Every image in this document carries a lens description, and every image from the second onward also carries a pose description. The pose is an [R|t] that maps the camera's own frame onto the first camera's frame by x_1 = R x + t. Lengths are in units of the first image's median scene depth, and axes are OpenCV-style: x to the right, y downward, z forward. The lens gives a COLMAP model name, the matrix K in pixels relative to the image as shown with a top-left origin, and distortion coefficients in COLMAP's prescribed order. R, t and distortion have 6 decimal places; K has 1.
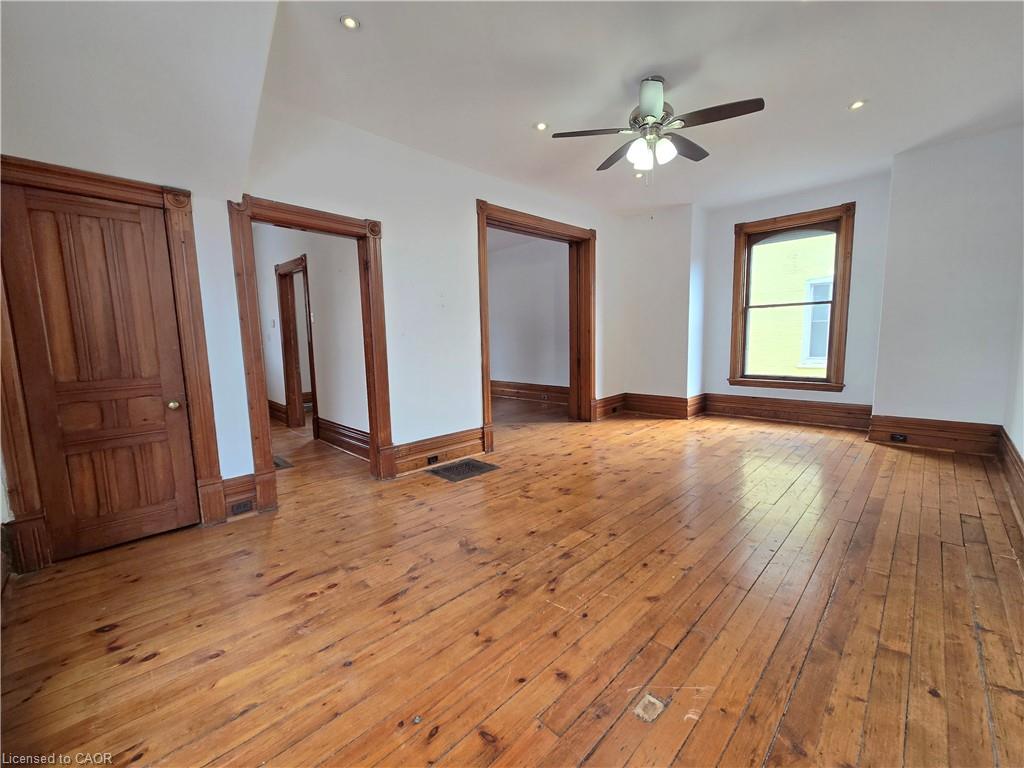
lens RADIAL K [[420.8, 0, 513.8], [0, 420.8, 385.2], [0, 0, 1]] dist [0.000020, -0.000037]
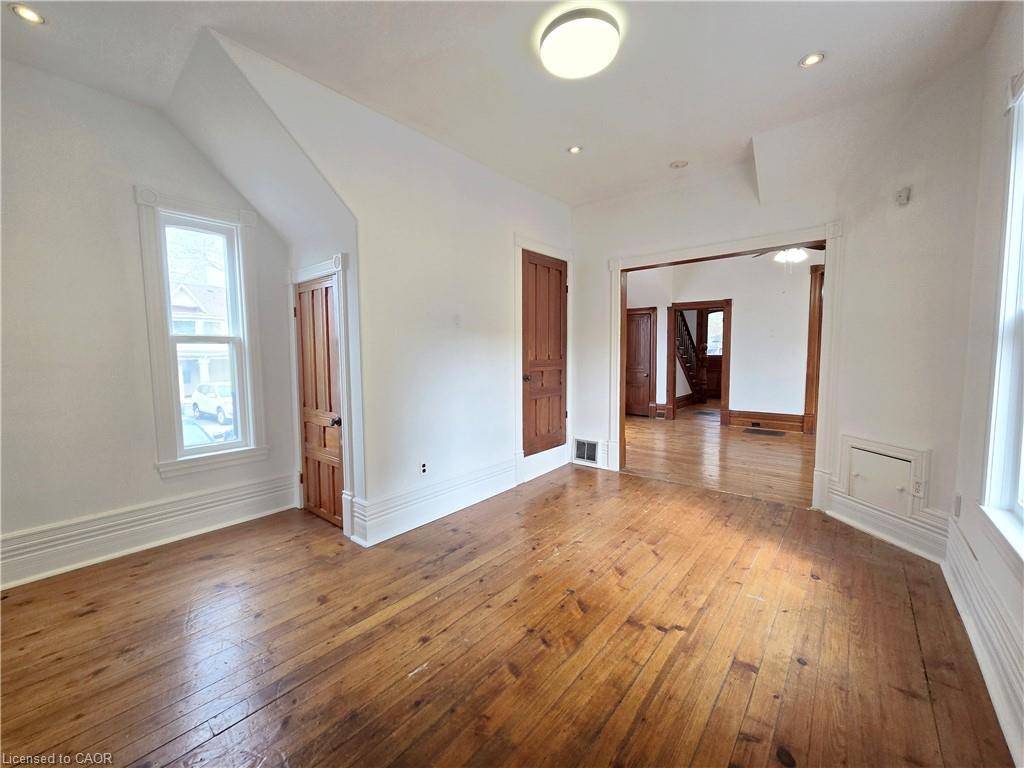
lens RADIAL K [[420.8, 0, 512.0], [0, 420.8, 385.9], [0, 0, 1]] dist [0.000020, -0.000037]
pose [[0.098002, 0.092284, -0.990898, 0.816060], [-0.108117, 0.990785, 0.081581, -0.008564], [0.989296, 0.099138, 0.107077, -0.118812]]
